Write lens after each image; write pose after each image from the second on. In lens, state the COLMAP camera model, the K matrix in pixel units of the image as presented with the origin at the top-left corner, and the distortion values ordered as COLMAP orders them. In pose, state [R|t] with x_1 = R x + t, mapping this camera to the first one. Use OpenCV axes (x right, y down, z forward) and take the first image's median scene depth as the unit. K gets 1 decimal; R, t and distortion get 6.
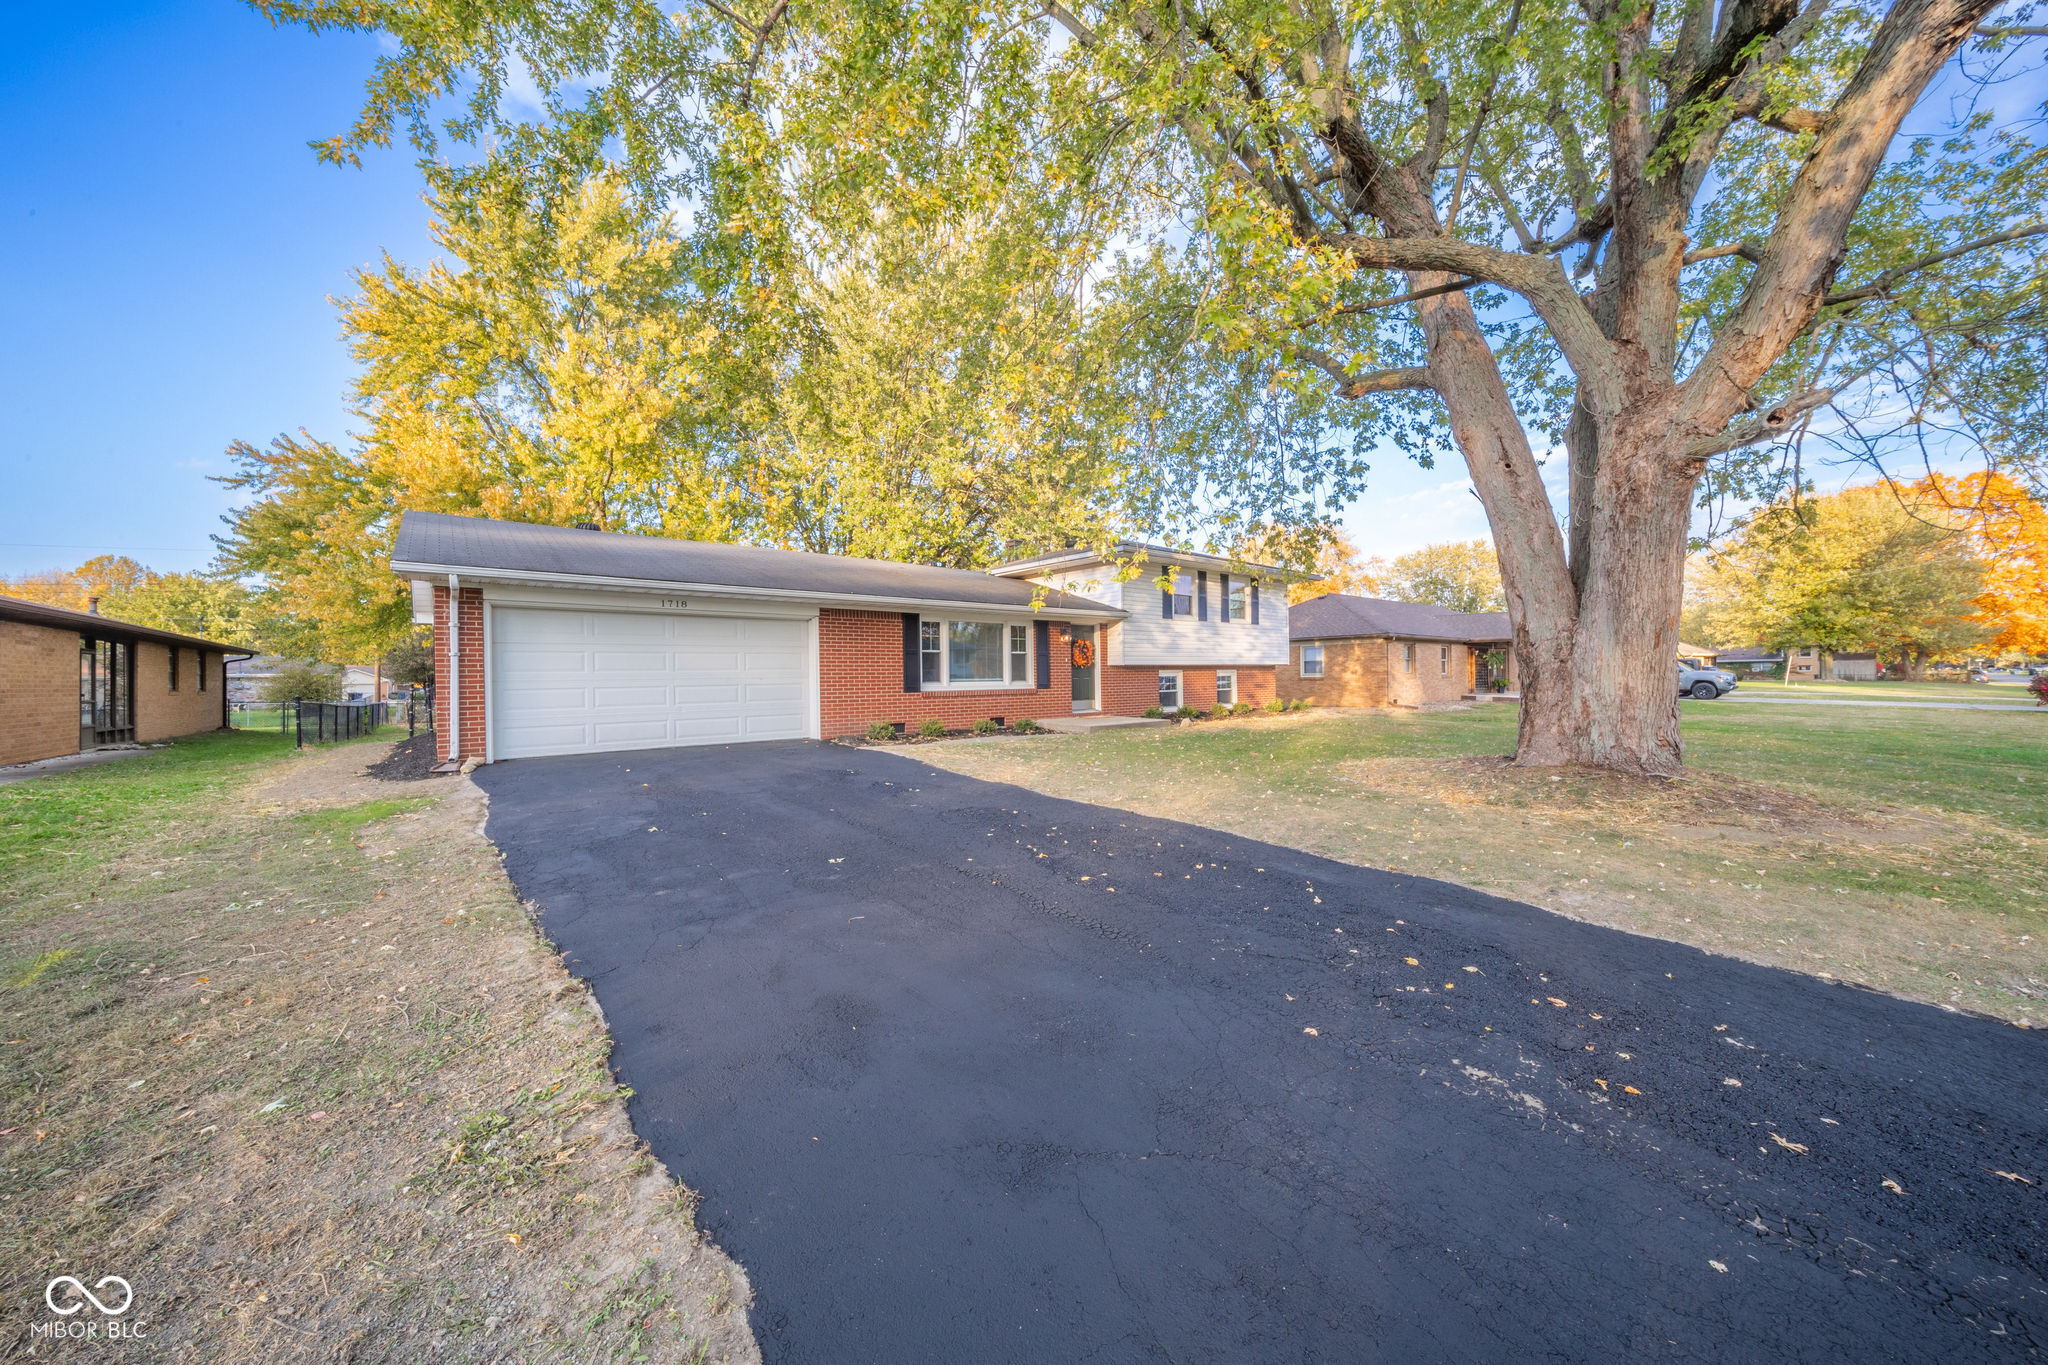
lens RADIAL K [[731.0, 0, 1021.5], [0, 731.0, 682.9], [0, 0, 1]] dist [0.000102, -0.000456]
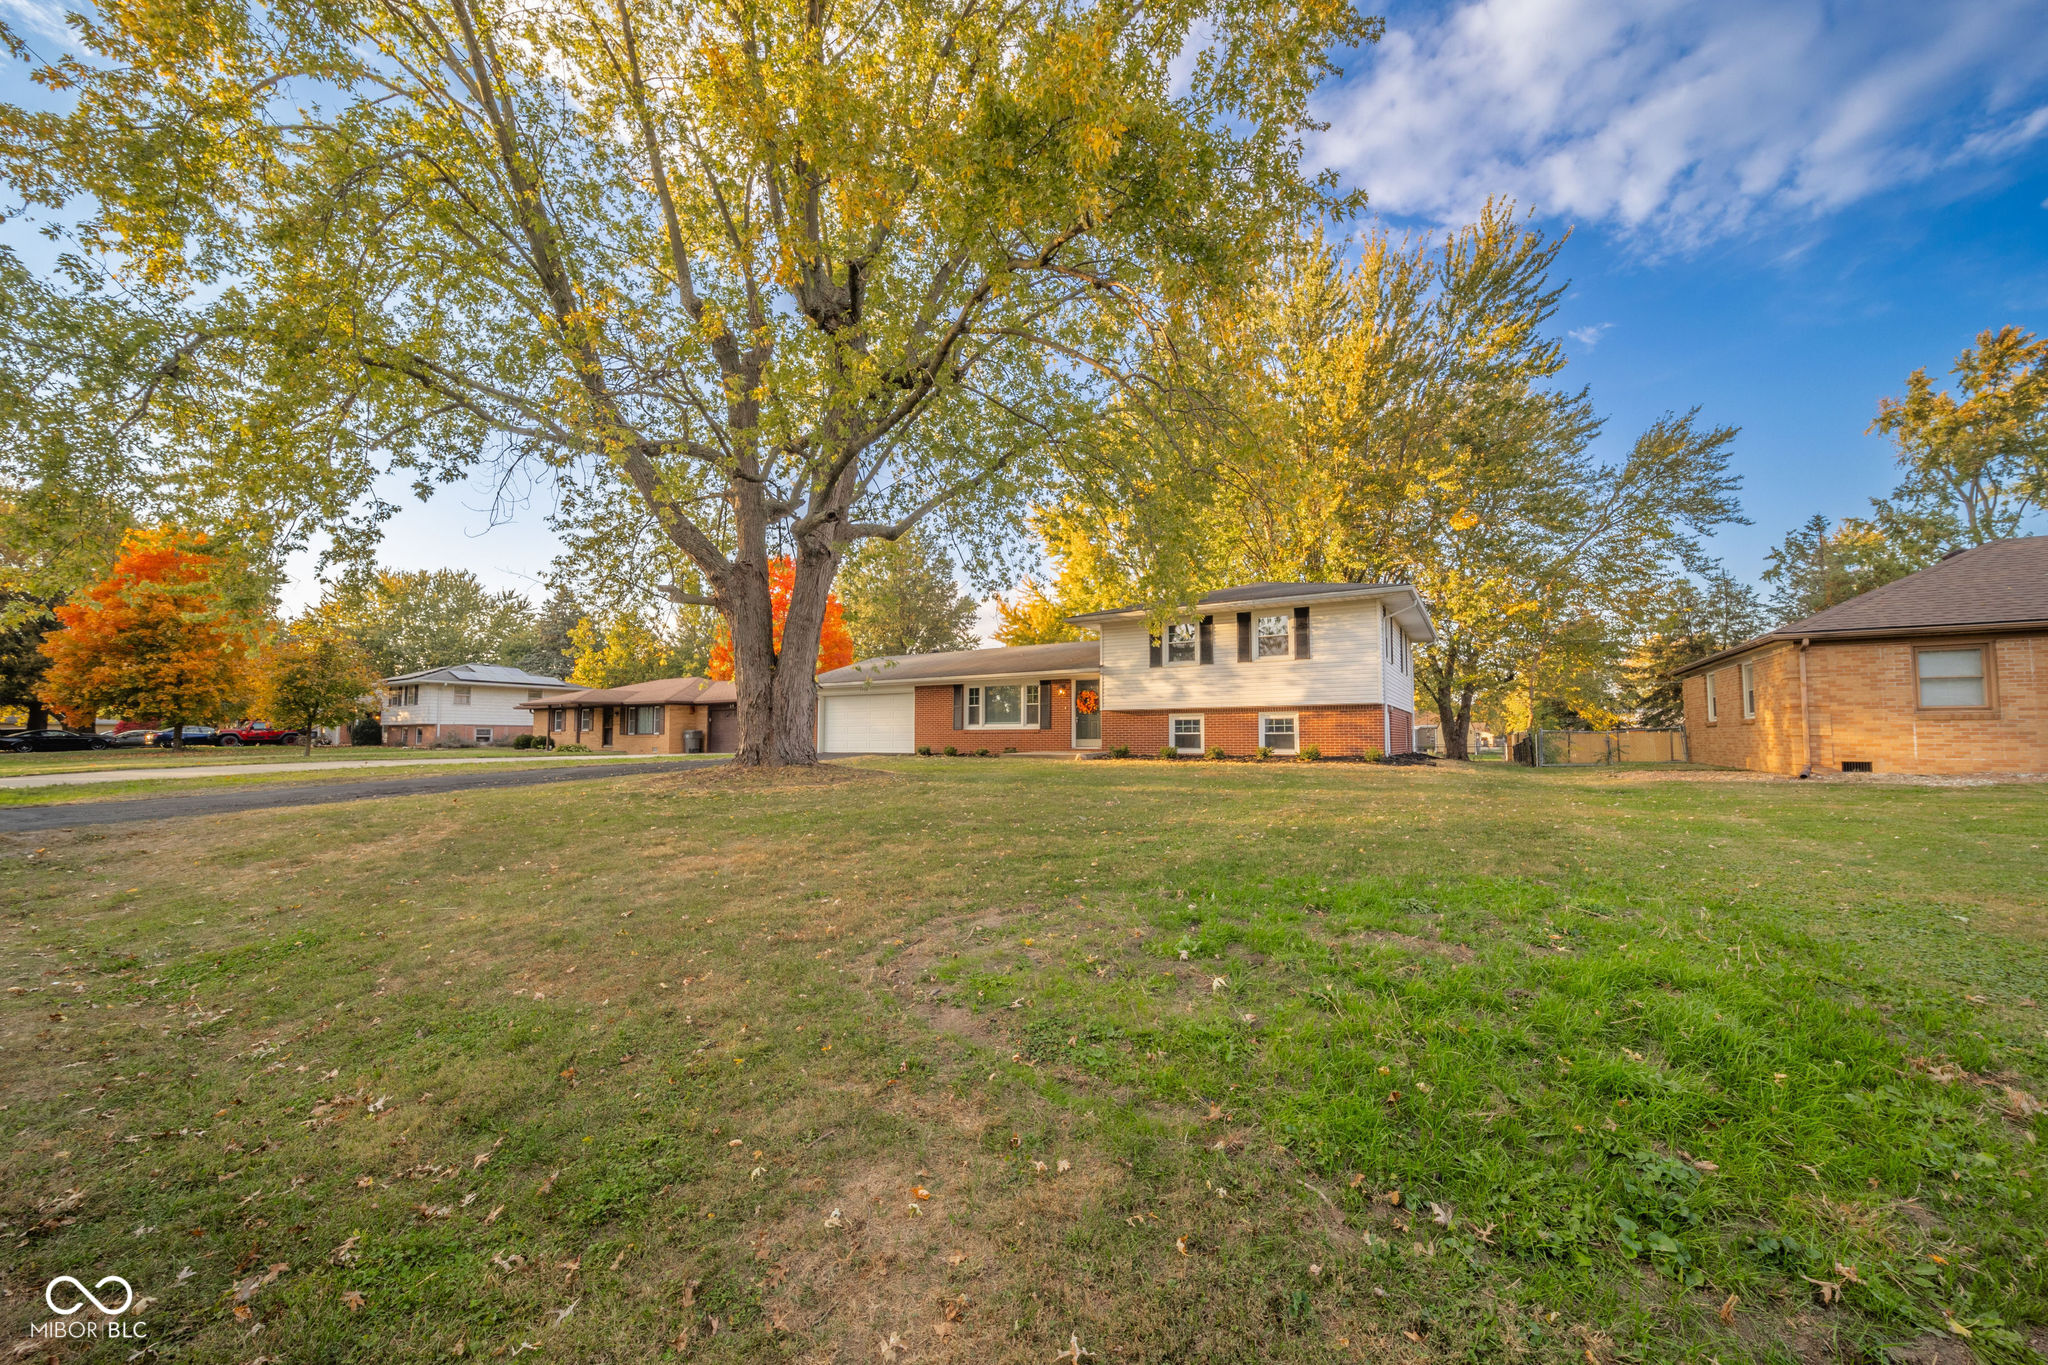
lens RADIAL K [[775.2, 0, 1011.5], [0, 775.2, 711.2], [0, 0, 1]] dist [0.000240, -0.000087]
pose [[0.306844, -0.019381, -0.951562, 1.295582], [-0.006422, 0.999728, -0.022433, 0.006388], [0.951738, 0.012994, 0.306636, 0.447272]]
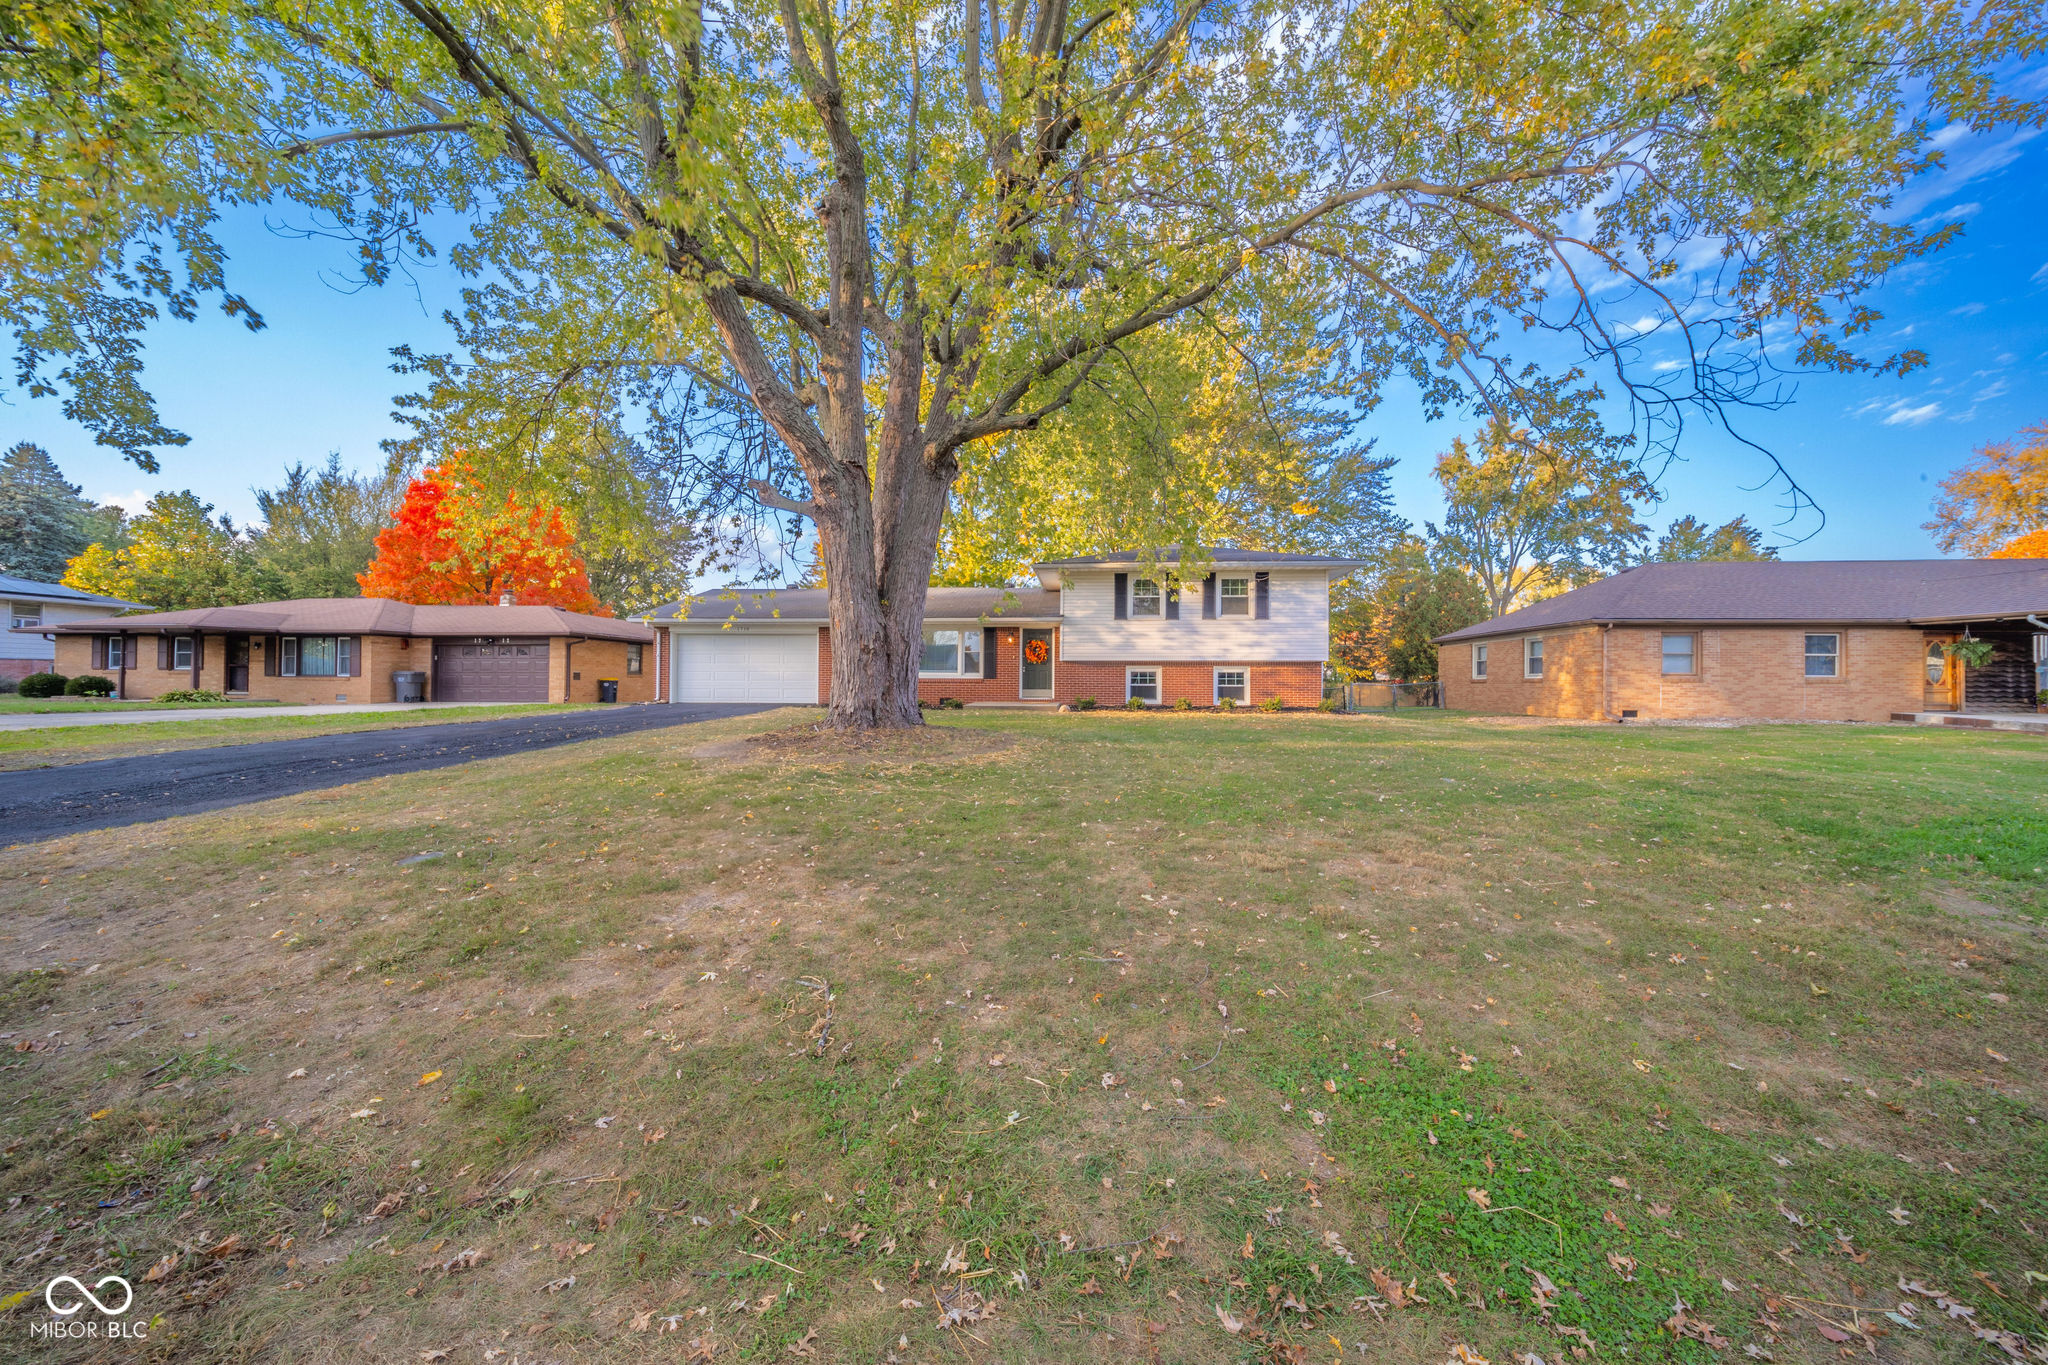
lens RADIAL K [[763.7, 0, 1024.0], [0, 763.7, 682.5], [0, 0, 1]] dist [0.001740, -0.000017]
pose [[0.702260, 0.016921, -0.711719, 0.969758], [-0.020443, 0.999785, 0.003599, 0.007783], [0.711627, 0.012022, 0.702455, 0.068134]]
